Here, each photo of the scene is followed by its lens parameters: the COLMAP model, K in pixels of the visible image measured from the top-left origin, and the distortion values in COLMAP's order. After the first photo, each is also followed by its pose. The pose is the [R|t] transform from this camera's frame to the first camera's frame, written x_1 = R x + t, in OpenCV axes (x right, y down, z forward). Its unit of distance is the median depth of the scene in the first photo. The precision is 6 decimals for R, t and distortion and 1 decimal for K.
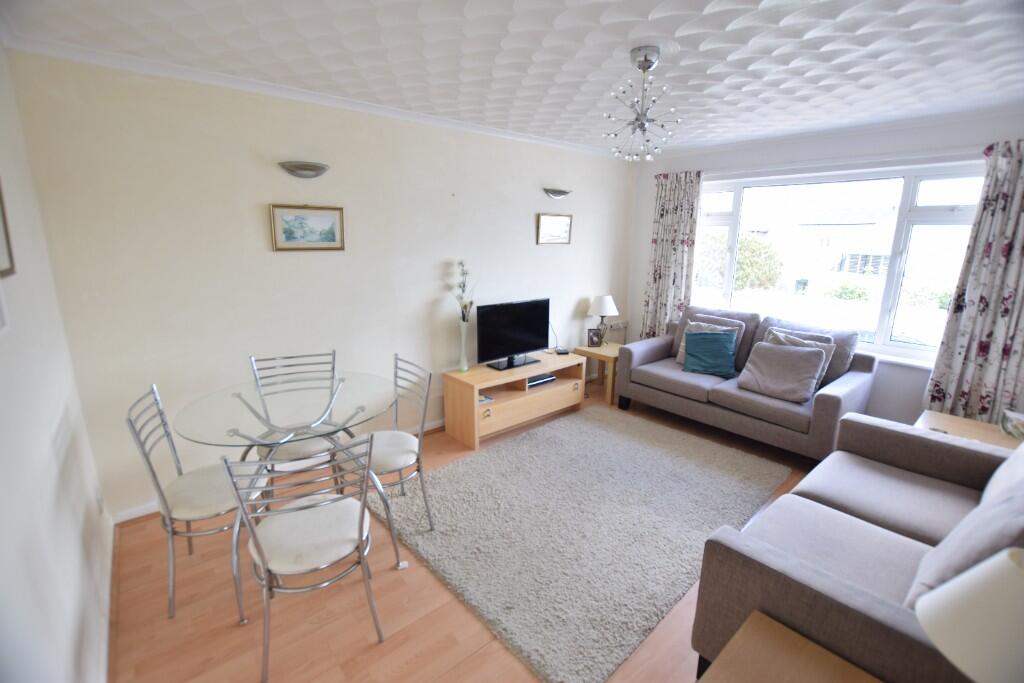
lens RADIAL K [[453.6, 0, 514.6], [0, 453.6, 340.6], [0, 0, 1]] dist [-0.019775, 0.000725]
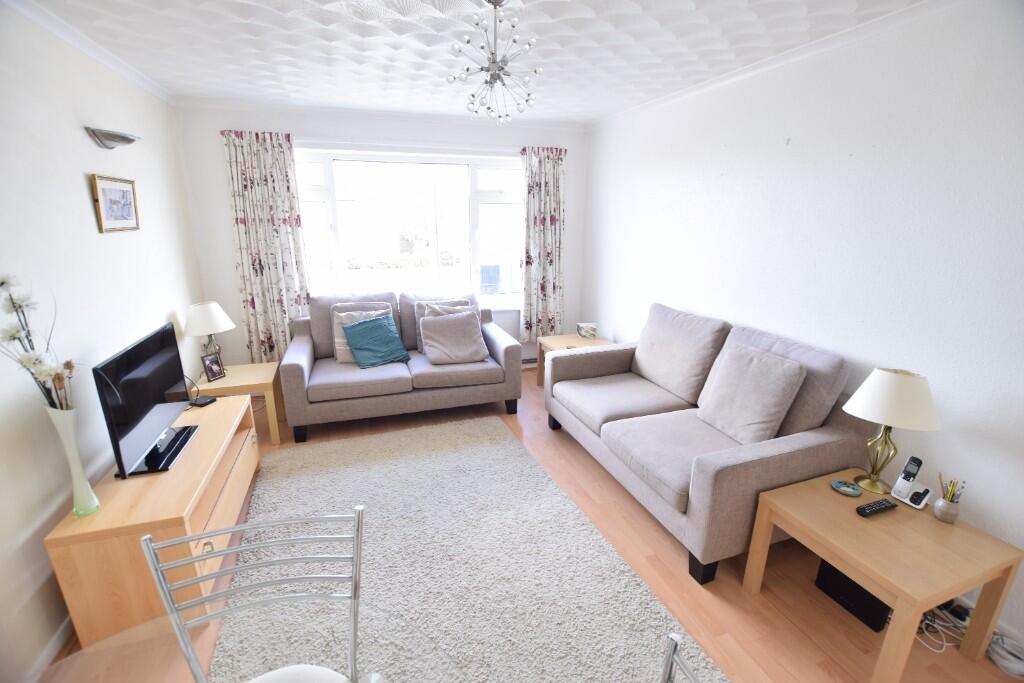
lens RADIAL K [[453.6, 0, 514.2], [0, 453.6, 340.7], [0, 0, 1]] dist [-0.019775, 0.000725]
pose [[0.373785, -0.252989, 0.892346, -0.305418], [0.208596, 0.960365, 0.184896, -0.091290], [-0.903754, 0.117029, 0.411743, 0.384843]]
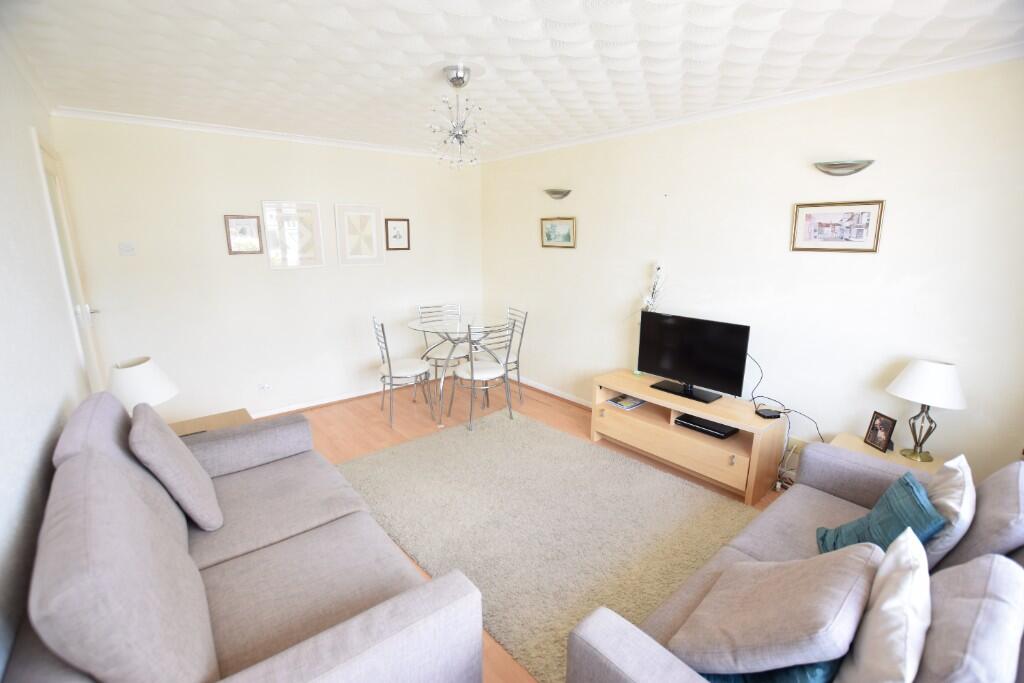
lens RADIAL K [[453.6, 0, 512.8], [0, 453.6, 344.1], [0, 0, 1]] dist [-0.019775, 0.000725]
pose [[-0.006782, 0.224251, -0.974508, 0.819119], [-0.226262, 0.948912, 0.219936, -0.148864], [0.974043, 0.221986, 0.044304, 0.665999]]
